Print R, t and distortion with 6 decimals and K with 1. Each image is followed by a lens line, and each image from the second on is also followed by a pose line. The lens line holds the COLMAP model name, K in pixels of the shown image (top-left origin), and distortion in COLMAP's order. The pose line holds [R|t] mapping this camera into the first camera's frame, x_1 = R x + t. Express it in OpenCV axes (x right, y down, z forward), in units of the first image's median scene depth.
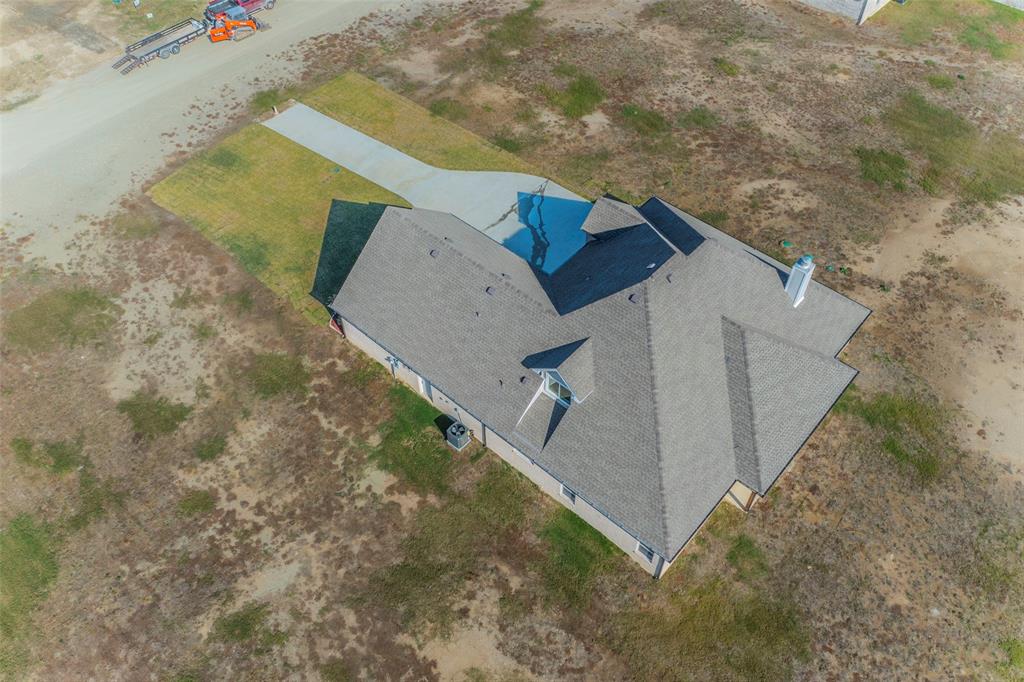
lens RADIAL K [[793.1, 0, 514.6], [0, 793.1, 353.2], [0, 0, 1]] dist [-0.012784, -0.001390]
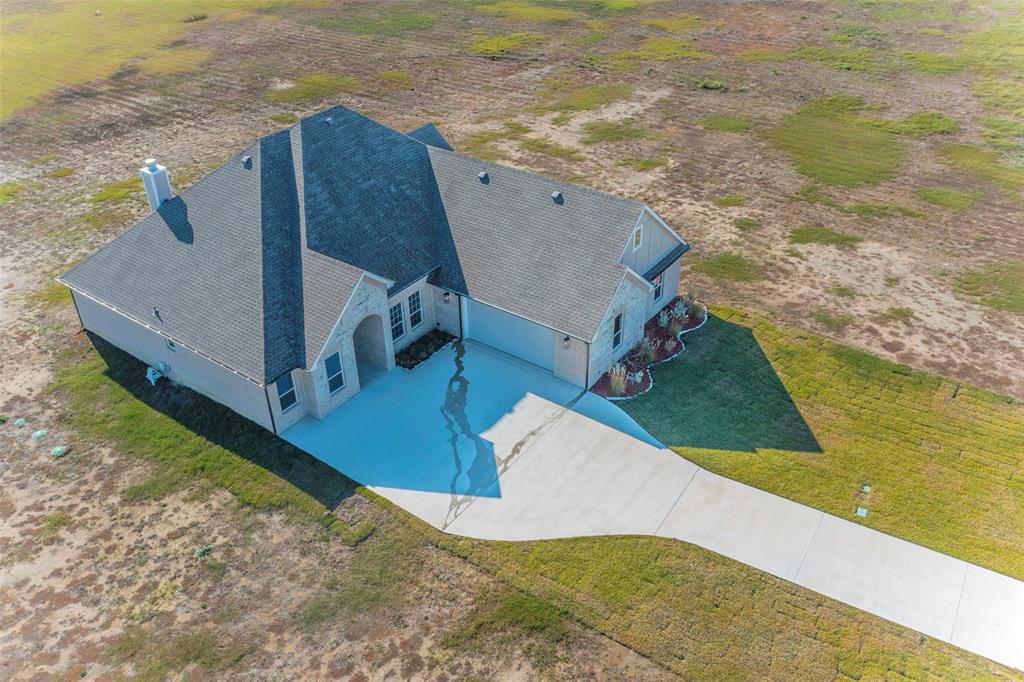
lens RADIAL K [[844.4, 0, 513.3], [0, 844.4, 353.8], [0, 0, 1]] dist [-0.017788, 0.004101]
pose [[-0.995281, 0.068134, -0.069096, 0.035389], [-0.064352, 0.069532, 0.995502, -1.004006], [0.072632, 0.995250, -0.064819, 1.214448]]
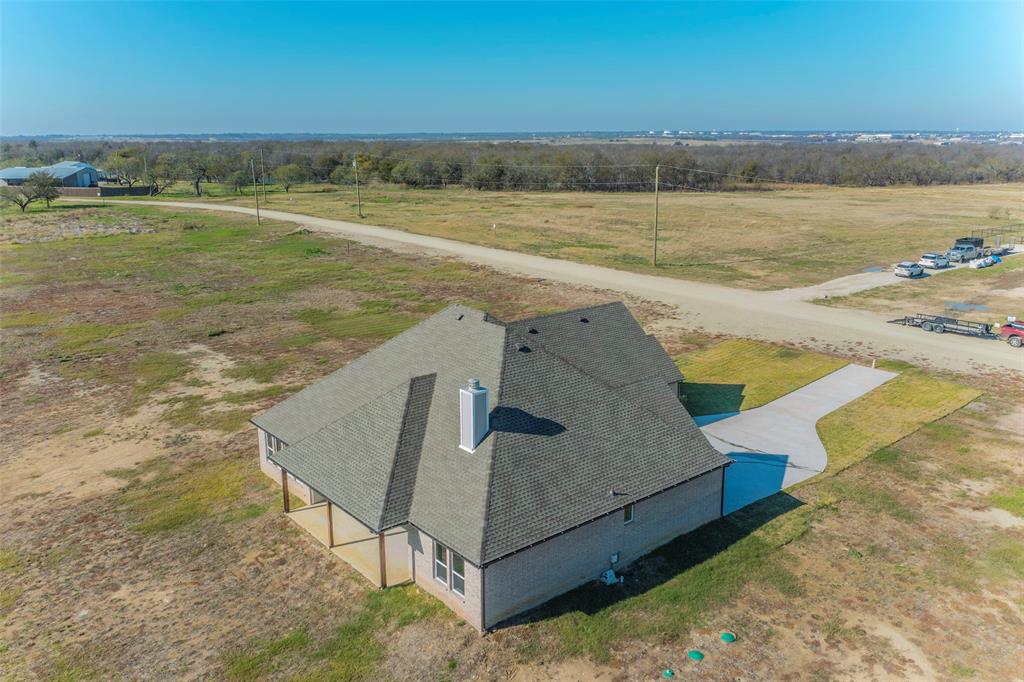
lens RADIAL K [[830.9, 0, 505.8], [0, 830.9, 340.5], [0, 0, 1]] dist [-0.009726, -0.003291]
pose [[-0.157993, 0.246310, -0.956227, 1.064152], [-0.766587, 0.579797, 0.276007, -0.365757], [0.622401, 0.776638, 0.097215, 0.839533]]
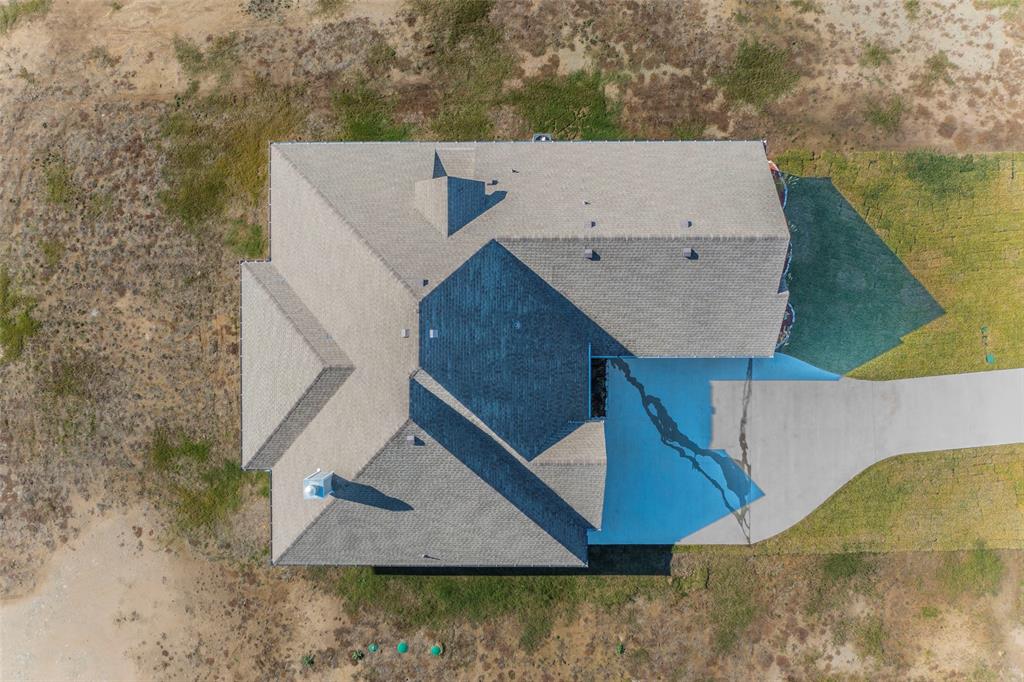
lens RADIAL K [[793.1, 0, 514.6], [0, 793.1, 353.2], [0, 0, 1]] dist [-0.012784, -0.001390]
pose [[-0.748165, 0.663164, 0.021501, 0.093954], [-0.505414, -0.590592, 0.629093, -0.601269], [0.429891, 0.459798, 0.777033, 0.365306]]
